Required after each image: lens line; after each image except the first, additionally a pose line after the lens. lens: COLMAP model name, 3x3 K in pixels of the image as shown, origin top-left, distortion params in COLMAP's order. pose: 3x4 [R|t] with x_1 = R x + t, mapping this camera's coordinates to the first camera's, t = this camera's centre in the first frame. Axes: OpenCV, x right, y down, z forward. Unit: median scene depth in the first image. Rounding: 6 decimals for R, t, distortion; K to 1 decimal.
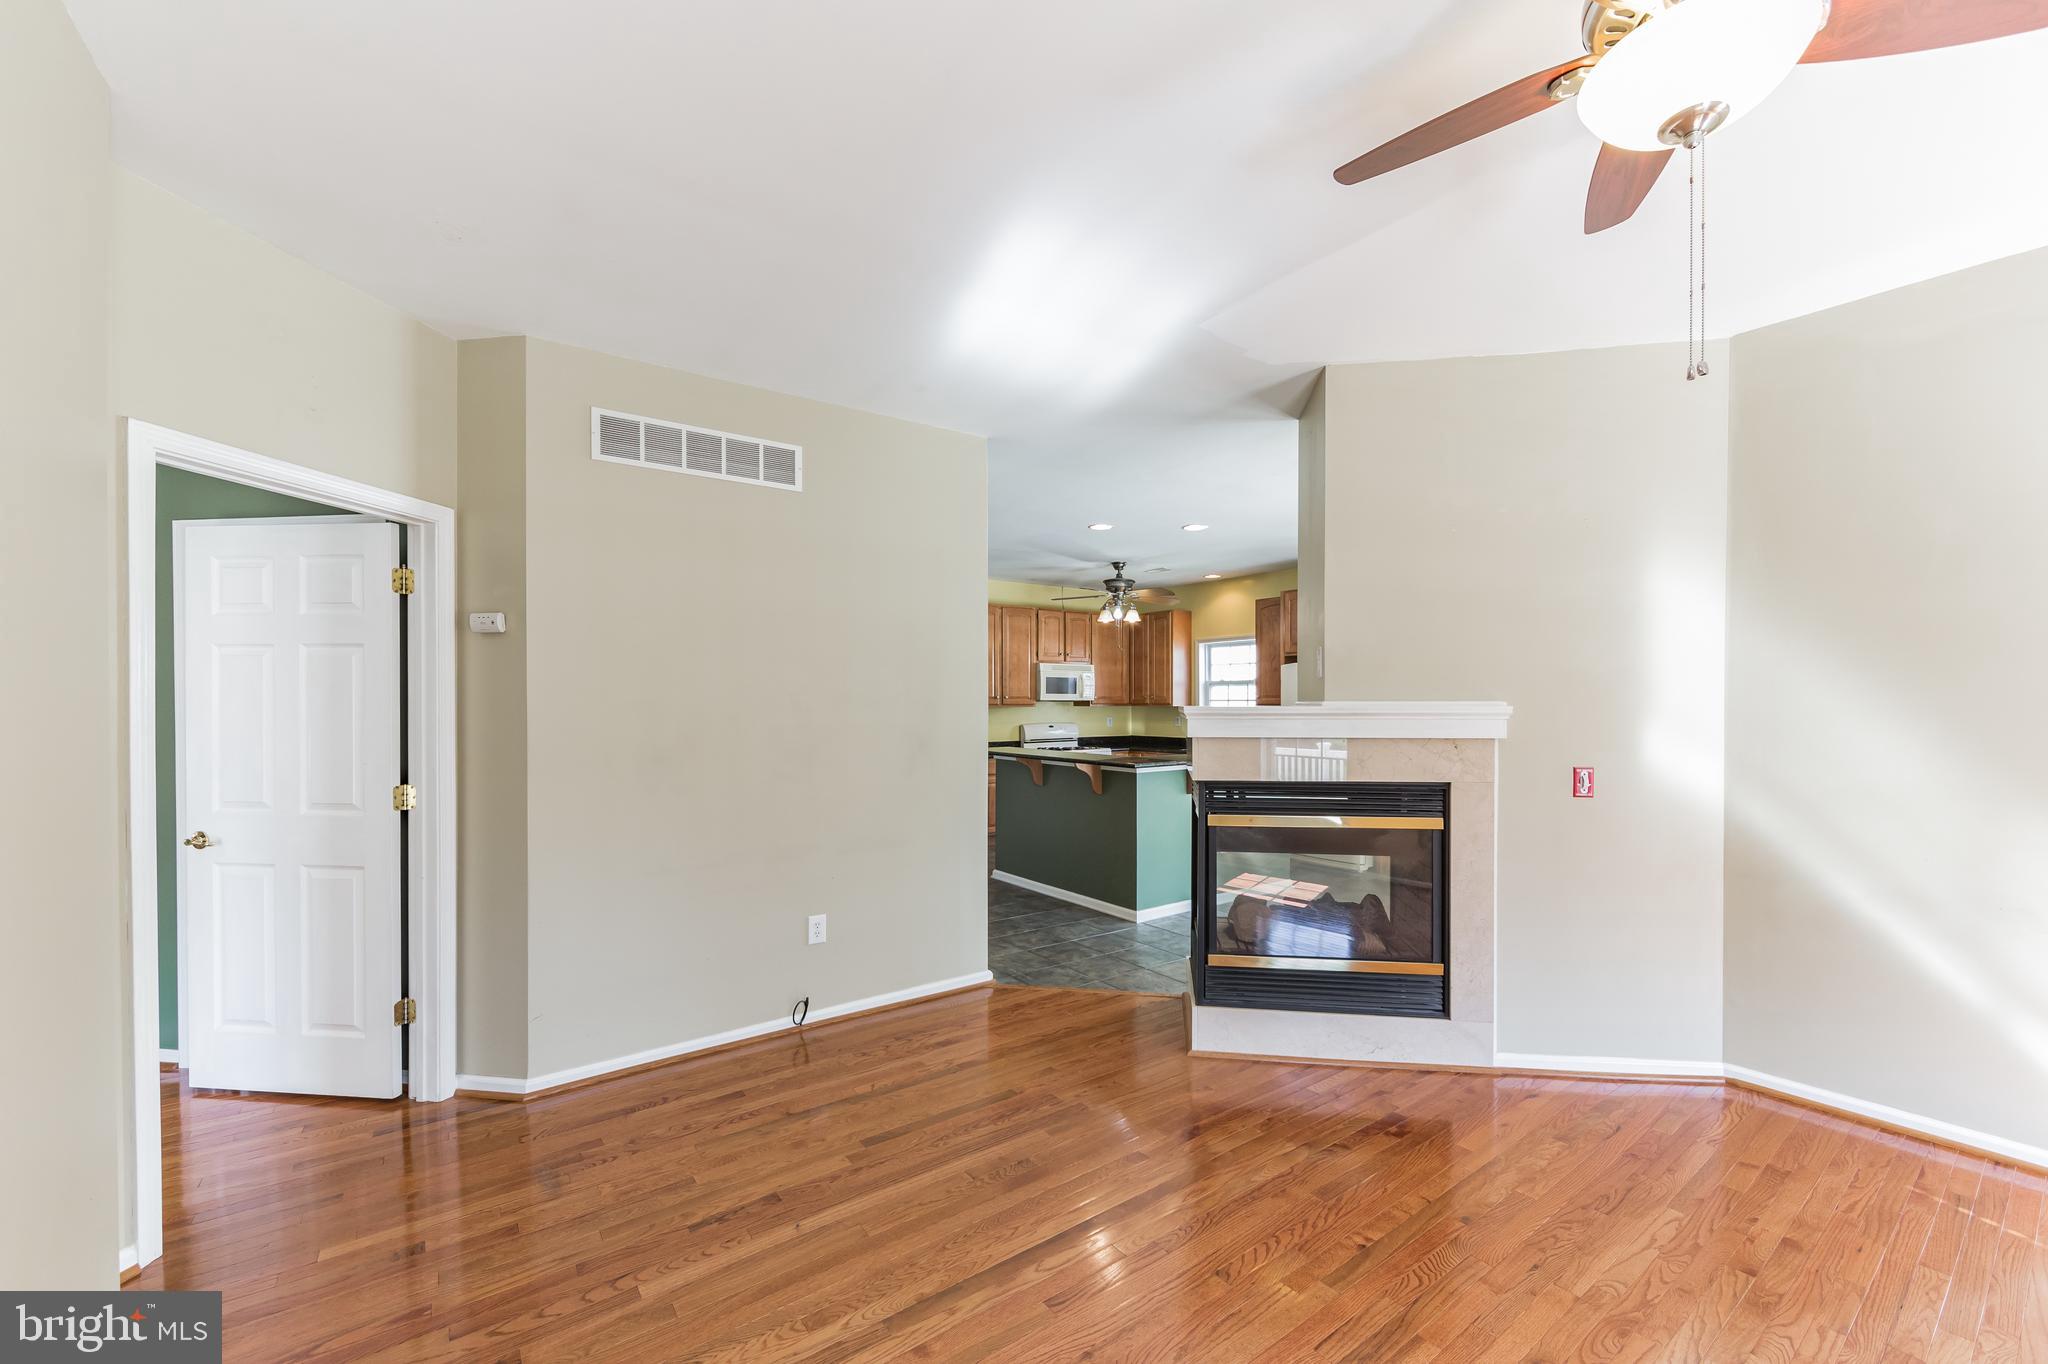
lens RADIAL K [[825.6, 0, 1021.5], [0, 825.6, 711.7], [0, 0, 1]] dist [0.000848, 0.000037]
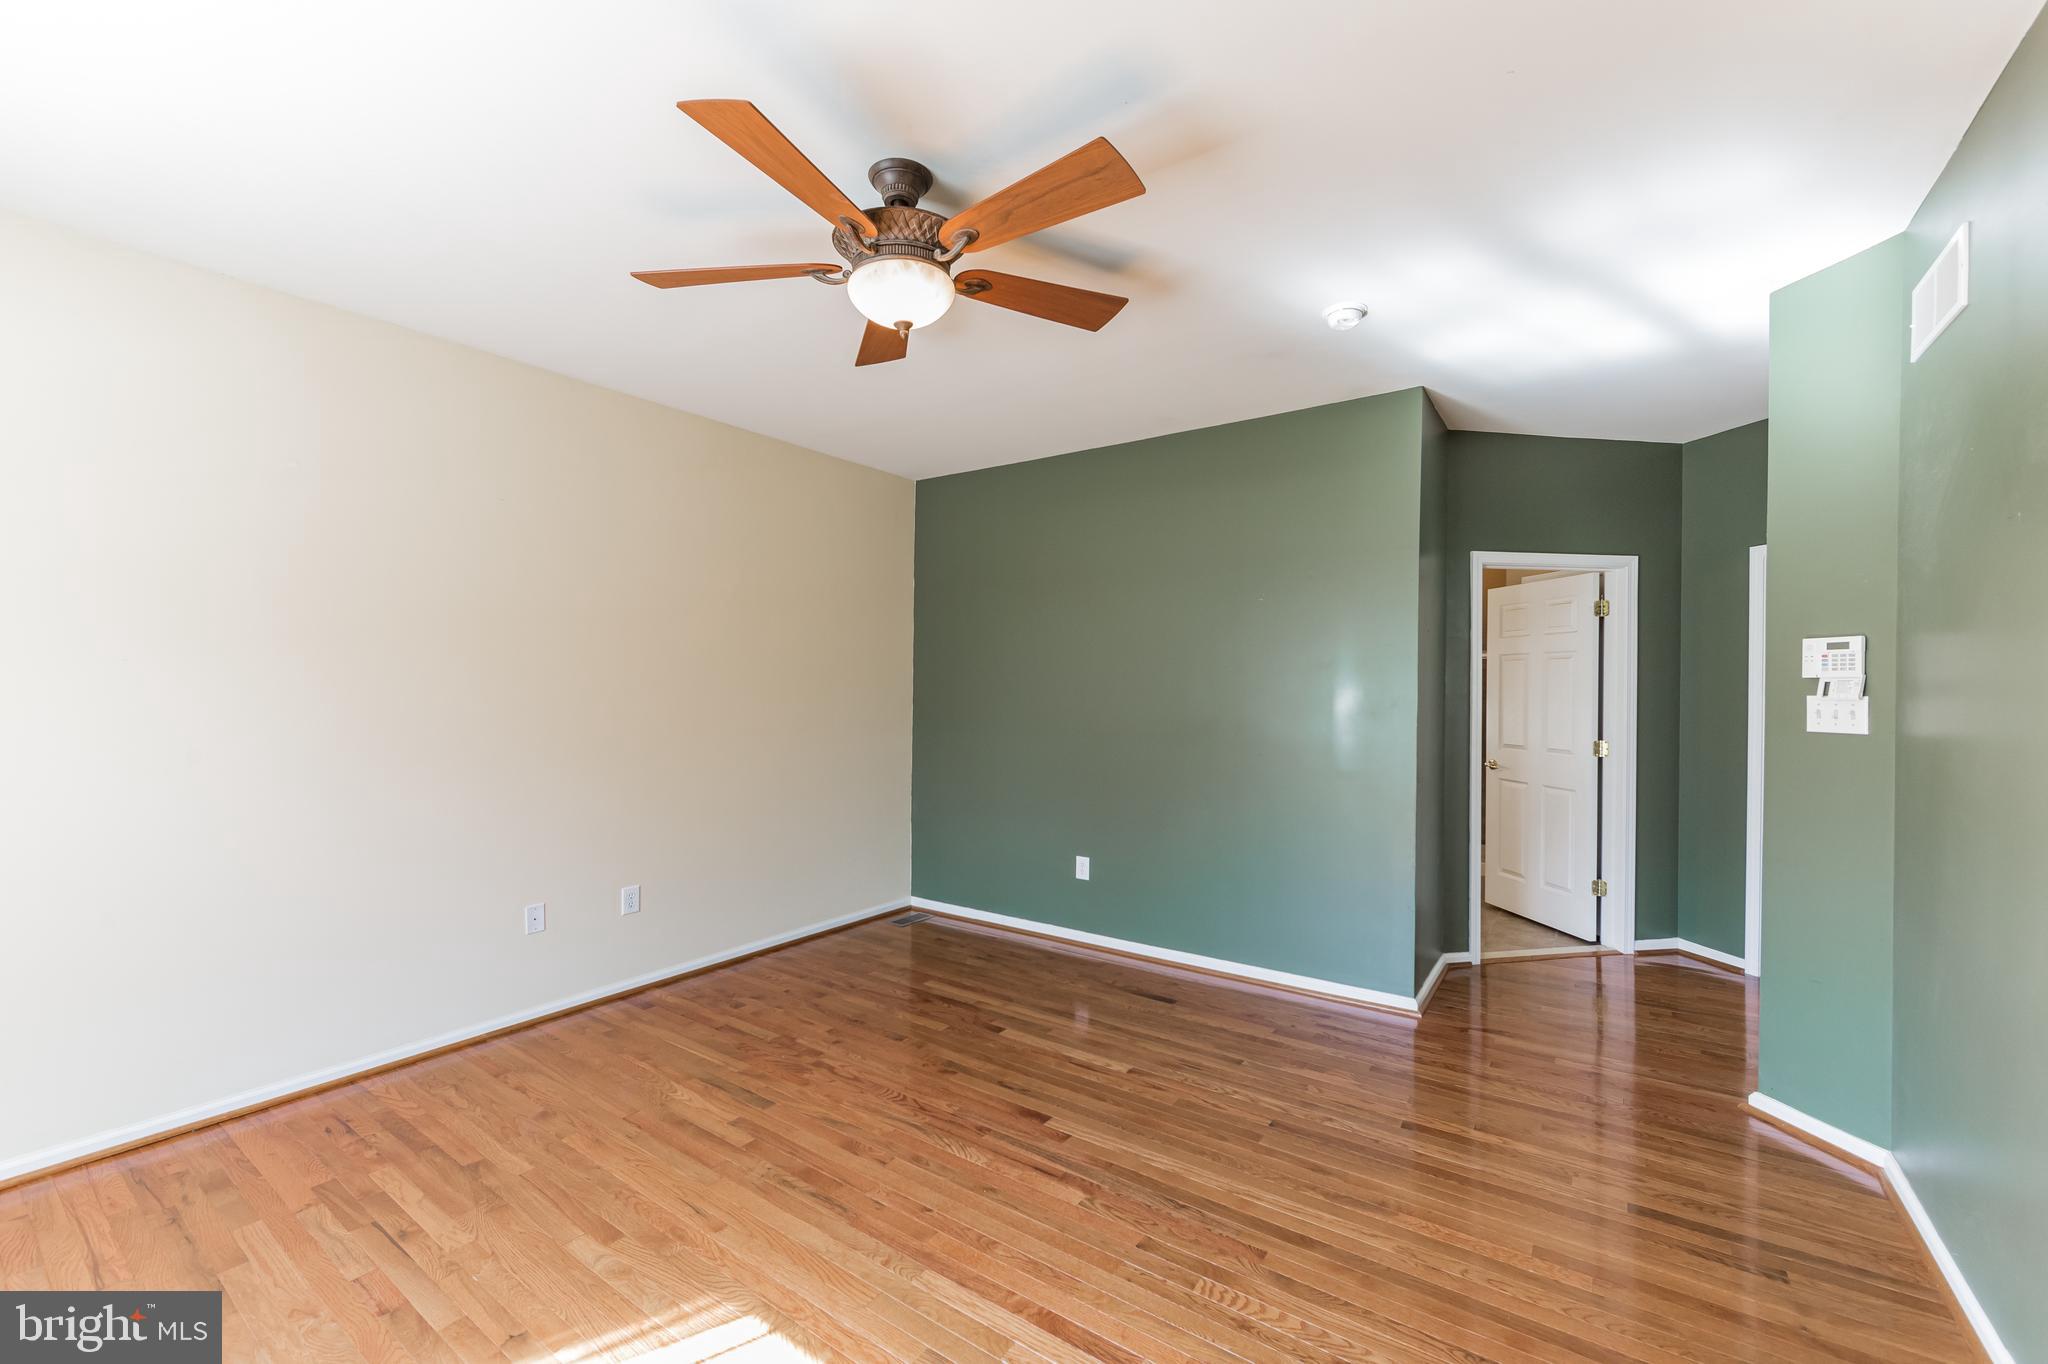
lens RADIAL K [[811.4, 0, 1043.8], [0, 811.4, 698.8], [0, 0, 1]] dist [-0.002115, -0.000222]
pose [[0.322032, 0.009215, -0.946684, 0.285260], [-0.009815, 0.999931, 0.006394, 0.007882], [0.946678, 0.007233, 0.322100, -0.383838]]
